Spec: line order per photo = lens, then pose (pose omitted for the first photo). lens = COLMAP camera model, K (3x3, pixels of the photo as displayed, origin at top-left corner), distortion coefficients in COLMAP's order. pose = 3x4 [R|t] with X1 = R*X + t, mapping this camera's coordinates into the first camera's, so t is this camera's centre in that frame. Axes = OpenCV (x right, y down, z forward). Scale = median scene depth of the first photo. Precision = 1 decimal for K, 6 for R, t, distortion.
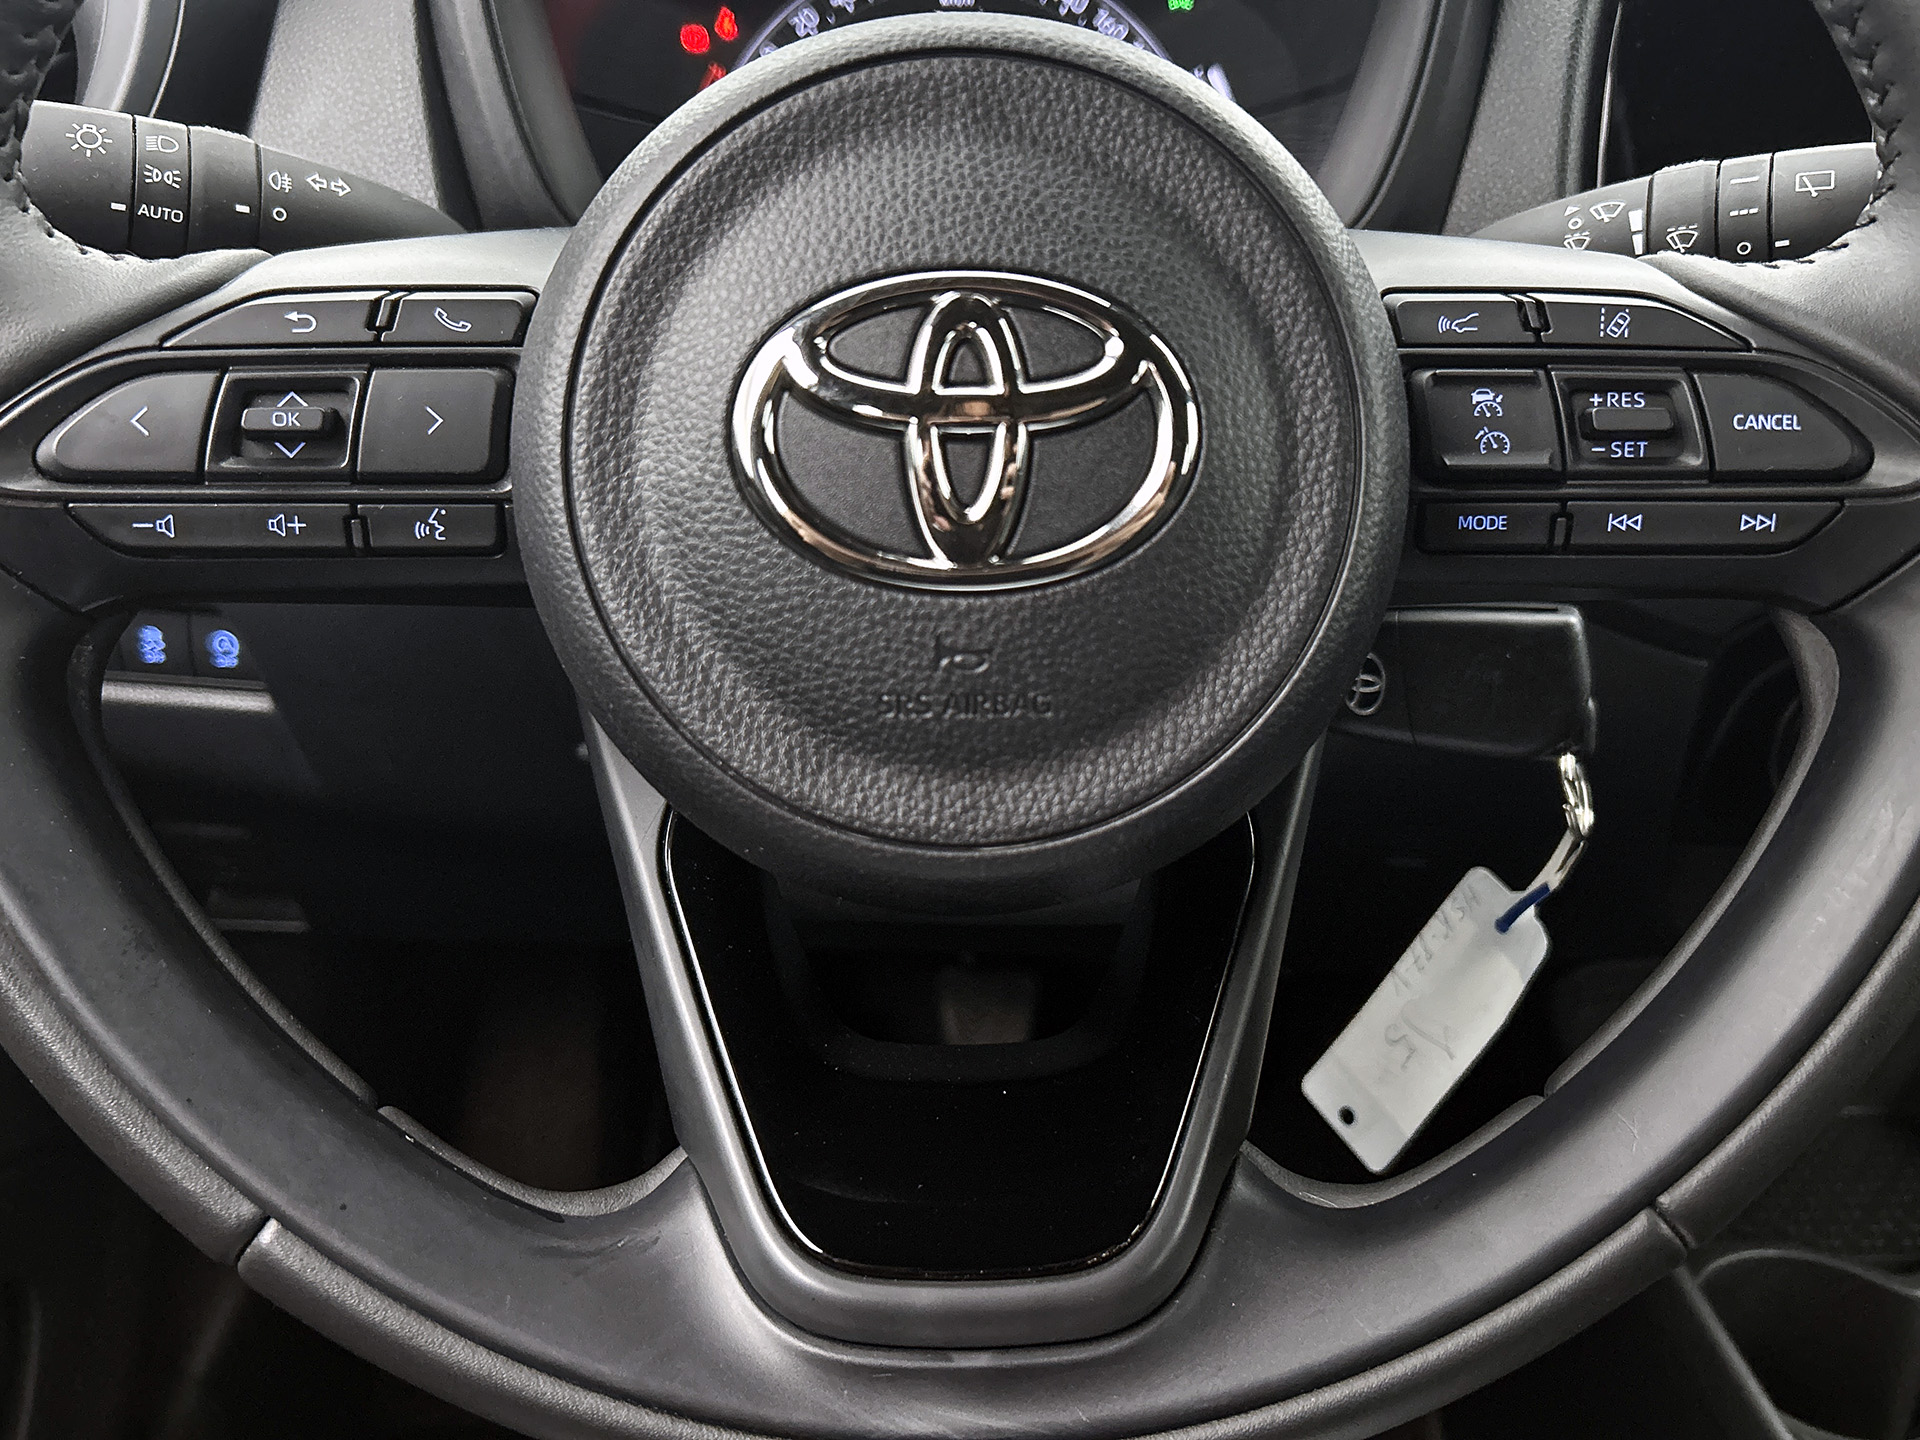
lens RADIAL K [[1611.9, 0, 955.2], [0, 1611.9, 710.8], [0, 0, 1]] dist [-0.010545, -0.012876]
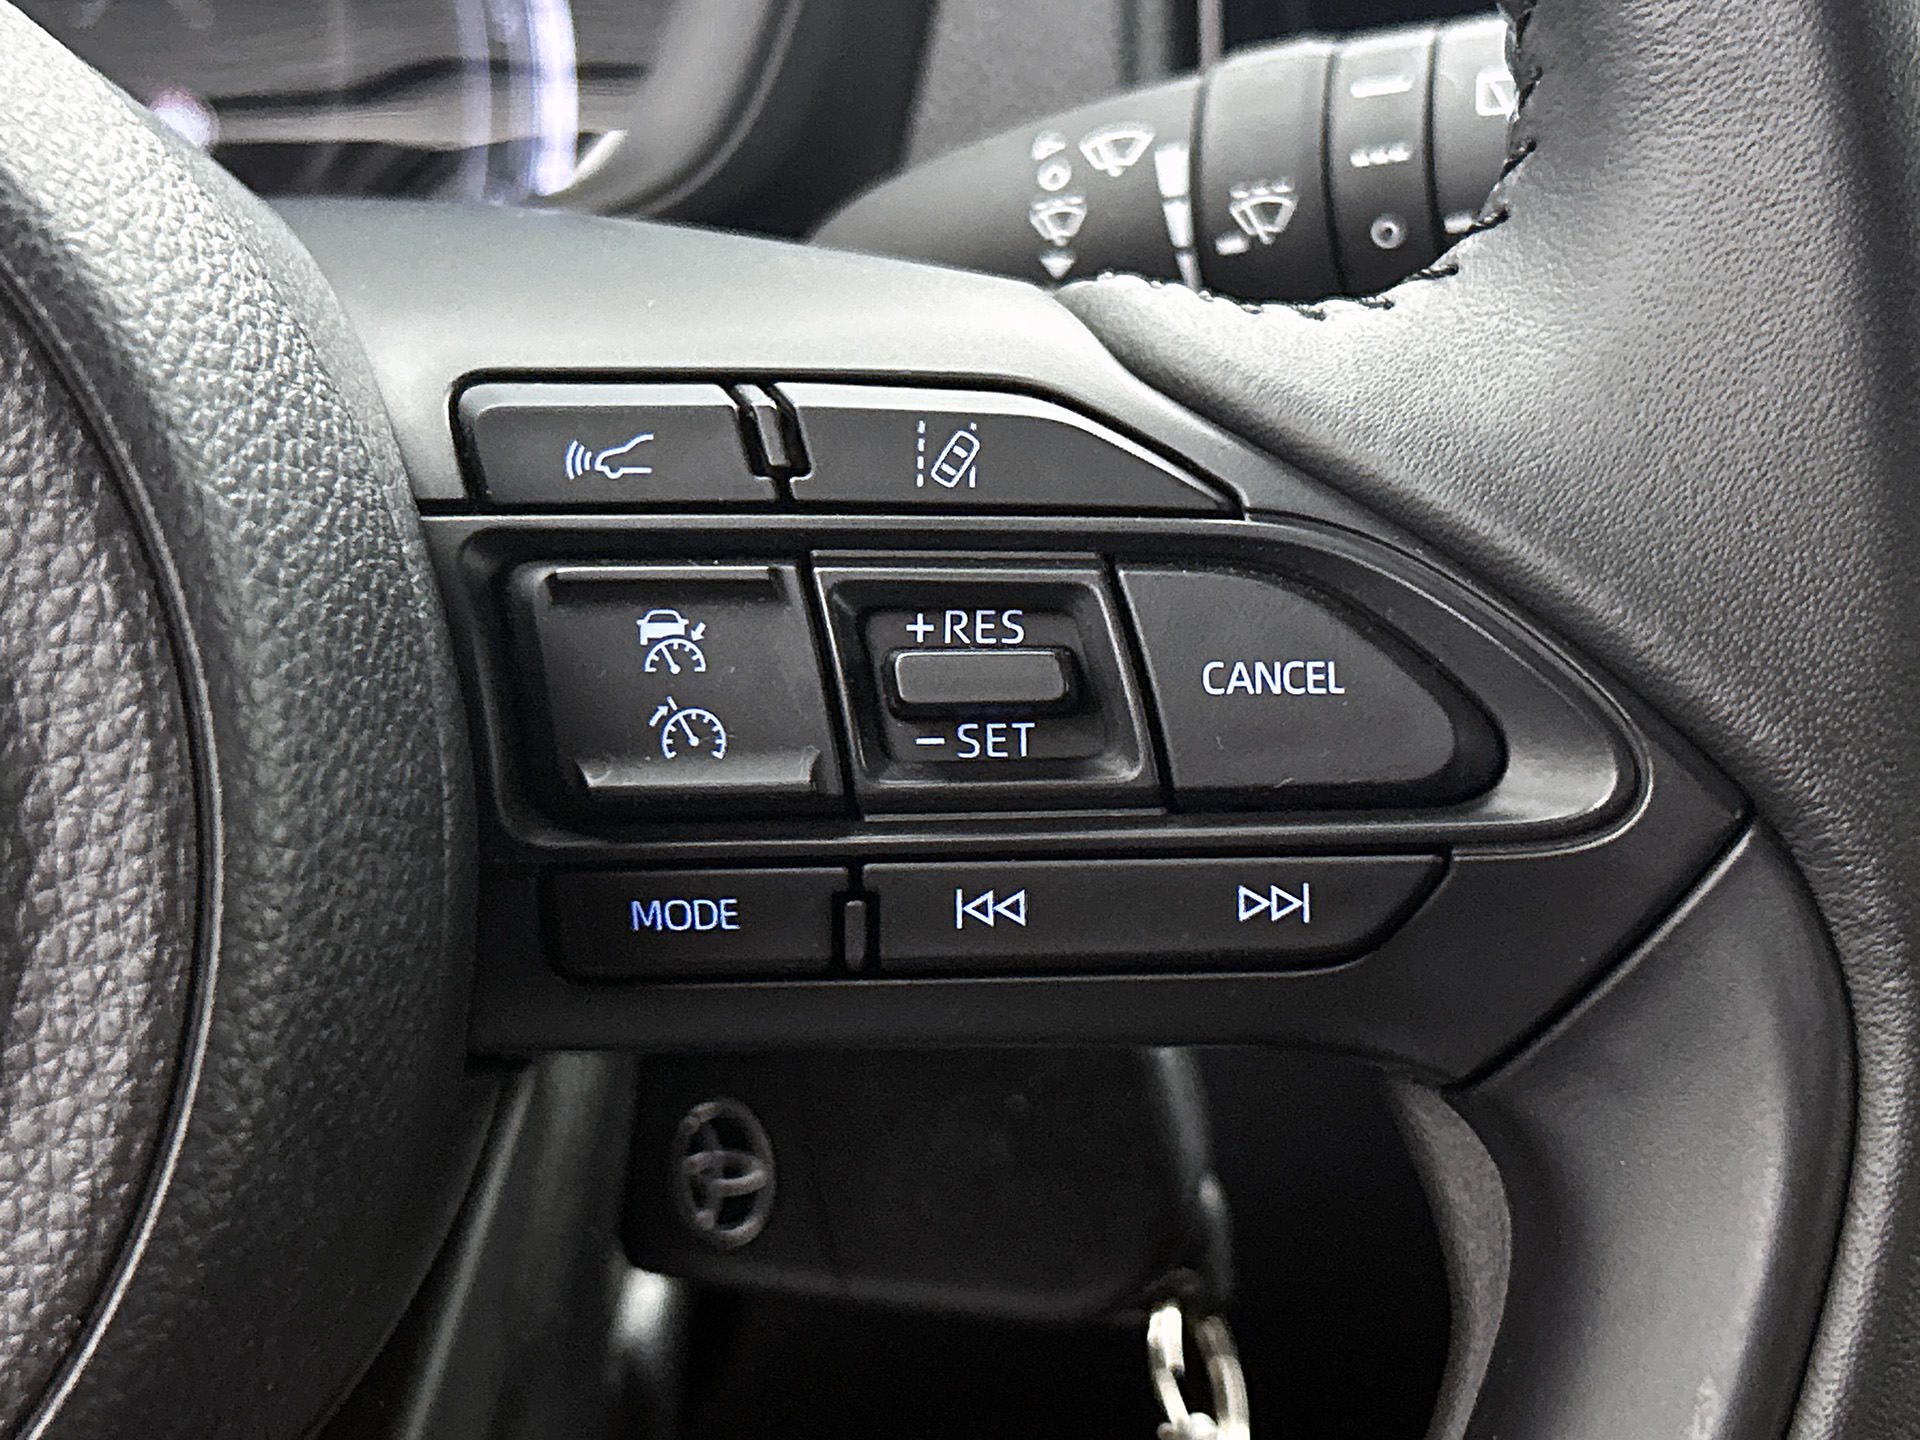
lens RADIAL K [[3249.0, 0, 968.6], [0, 3249.0, 732.5], [0, 0, 1]] dist [0.146228, 0.000000]
pose [[0.987123, -0.032227, 0.156683, 0.278836], [0.045011, 0.995878, -0.078744, -0.097159], [-0.153499, 0.084782, 0.984505, 0.132305]]
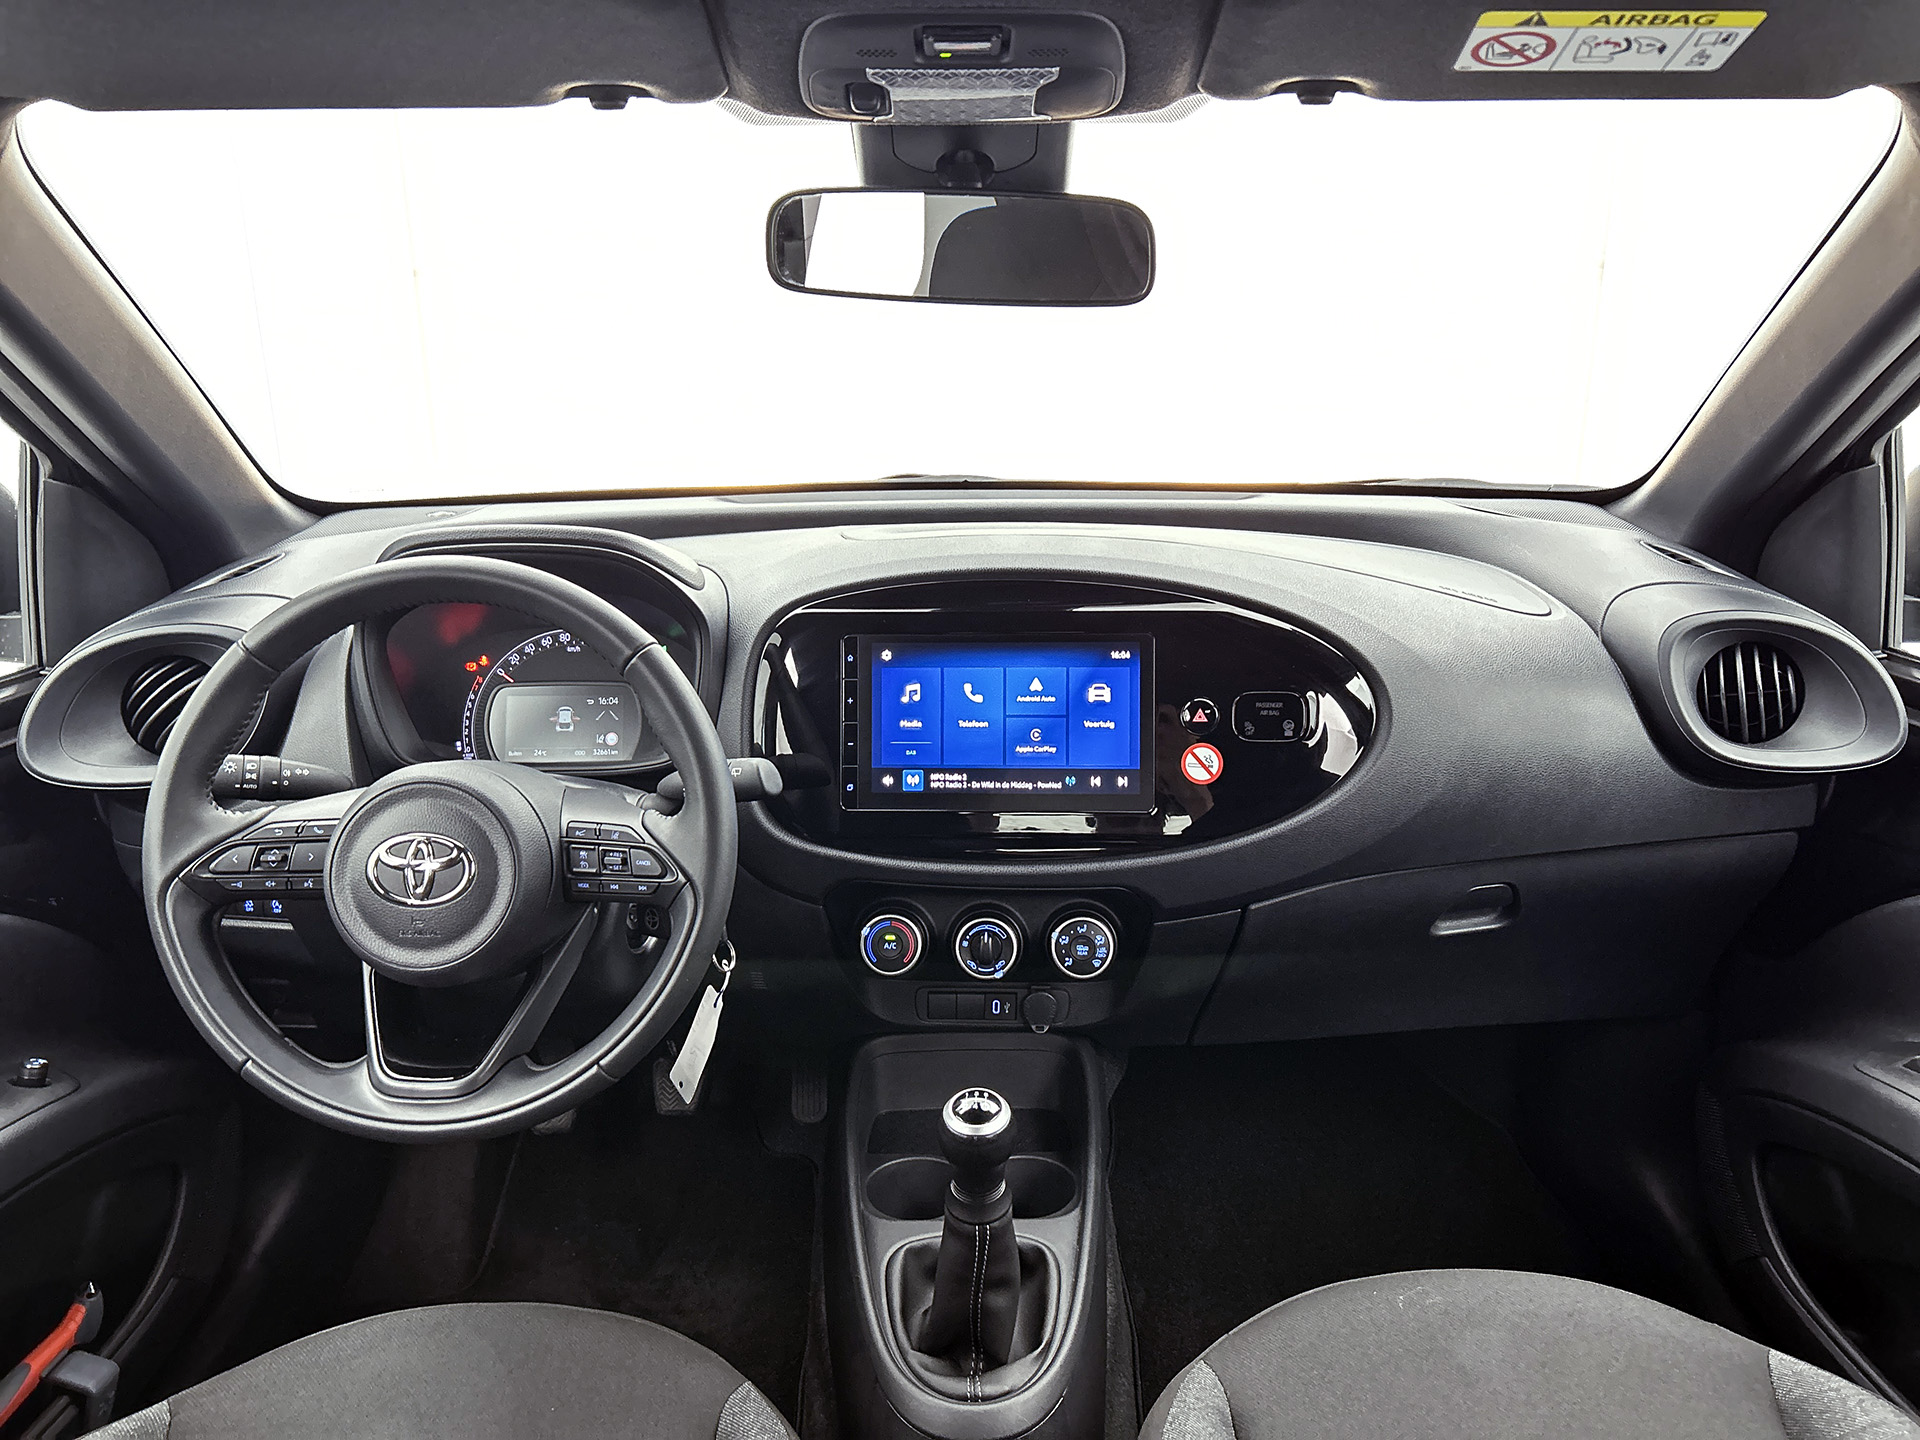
lens RADIAL K [[1438.5, 0, 958.9], [0, 1438.5, 728.3], [0, 0, 1]] dist [0.026927, -0.036434]
pose [[0.999471, 0.012334, -0.030083, 1.367735], [-0.016490, 0.989717, -0.142087, -0.016581], [0.028021, 0.142508, 0.989397, -2.502860]]
